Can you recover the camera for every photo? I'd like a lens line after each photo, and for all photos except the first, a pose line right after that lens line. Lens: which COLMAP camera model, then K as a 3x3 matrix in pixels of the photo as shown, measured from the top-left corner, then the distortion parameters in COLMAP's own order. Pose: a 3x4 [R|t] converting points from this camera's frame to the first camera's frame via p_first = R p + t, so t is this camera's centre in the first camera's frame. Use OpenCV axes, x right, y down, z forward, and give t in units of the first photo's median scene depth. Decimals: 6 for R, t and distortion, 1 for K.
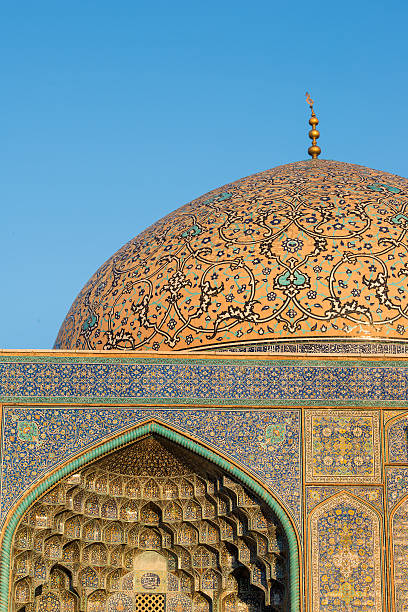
lens RADIAL K [[1602.7, 0, 205.5], [0, 1602.7, 314.2], [0, 0, 1]] dist [0.045197, 1.362721]
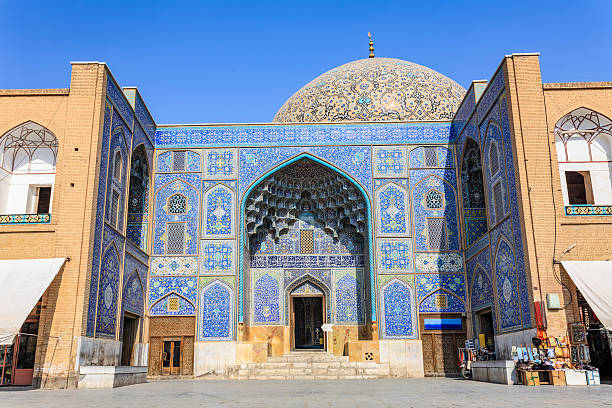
lens RADIAL K [[583.2, 0, 306.0], [0, 583.2, 204.0], [0, 0, 1]] dist [-0.005648, -0.000636]
pose [[0.998787, -0.025322, -0.042223, 0.000913], [0.028811, 0.996033, 0.084189, 0.054339], [0.039923, -0.085304, 0.995555, 0.138324]]
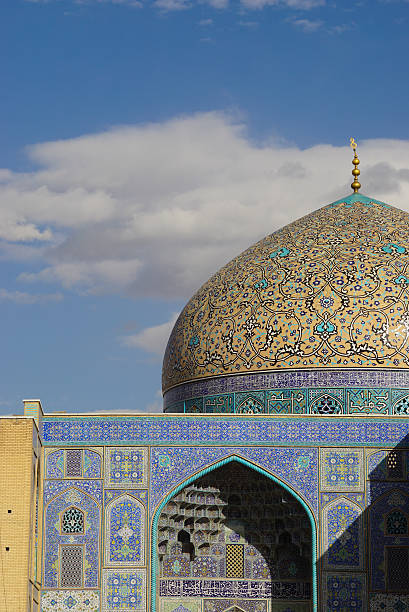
lens RADIAL K [[2057.1, 0, 194.7], [0, 2057.1, 322.1], [0, 0, 1]] dist [0.961189, 0.340918]
pose [[0.998060, -0.005095, -0.062050, 0.051677], [0.015132, 0.986612, 0.162384, -0.351648], [0.060392, -0.163008, 0.984775, -0.961711]]
